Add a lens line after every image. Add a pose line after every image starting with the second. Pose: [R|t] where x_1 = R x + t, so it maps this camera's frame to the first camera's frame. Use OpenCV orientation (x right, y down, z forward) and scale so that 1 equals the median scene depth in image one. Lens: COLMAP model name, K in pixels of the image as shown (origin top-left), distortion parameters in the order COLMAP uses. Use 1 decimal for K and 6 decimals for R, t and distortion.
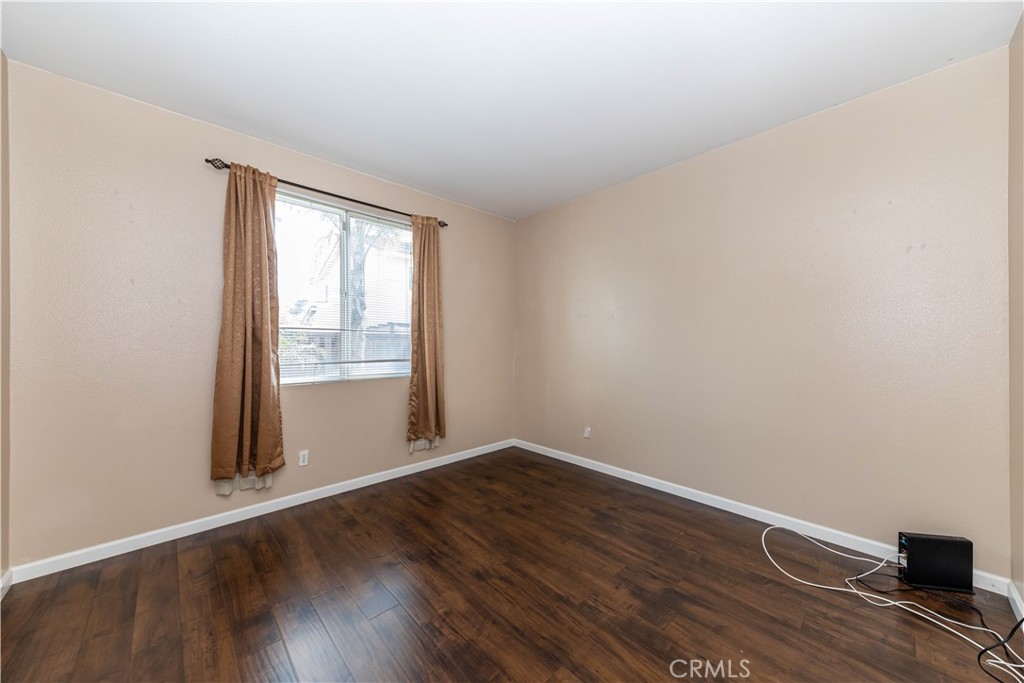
lens RADIAL K [[377.8, 0, 512.1], [0, 377.8, 341.4], [0, 0, 1]] dist [0.002346, -0.001531]
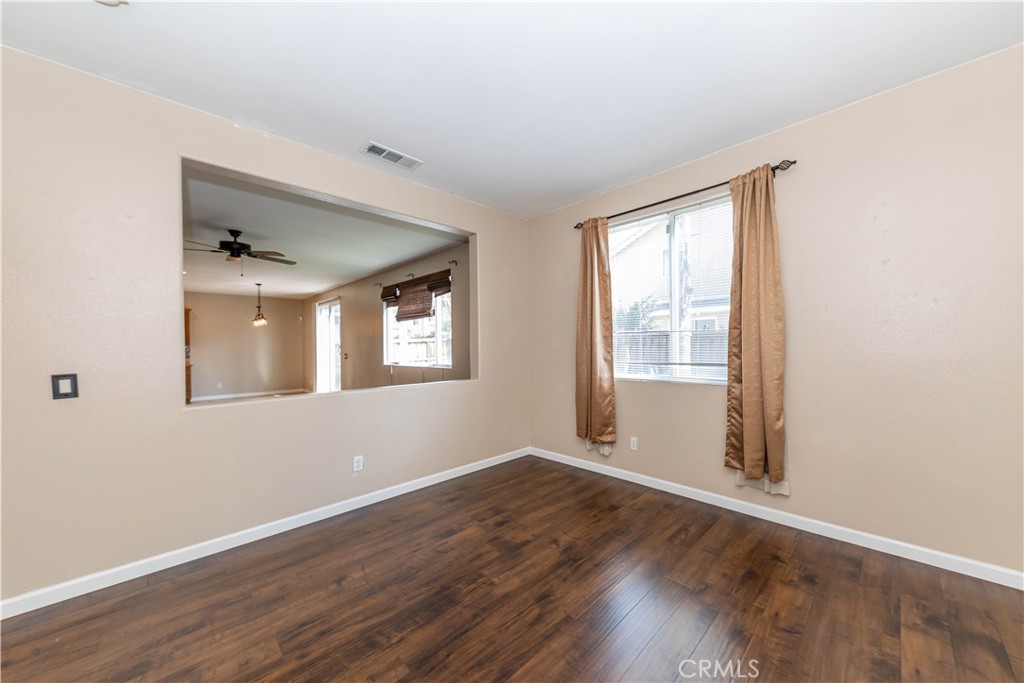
lens RADIAL K [[355.3, 0, 522.3], [0, 355.3, 342.0], [0, 0, 1]] dist [0.005805, -0.002404]
pose [[0.017979, -0.010571, -0.999782, 0.574350], [0.016260, 0.999815, -0.010279, 0.001269], [0.999706, -0.016072, 0.018147, 0.681889]]
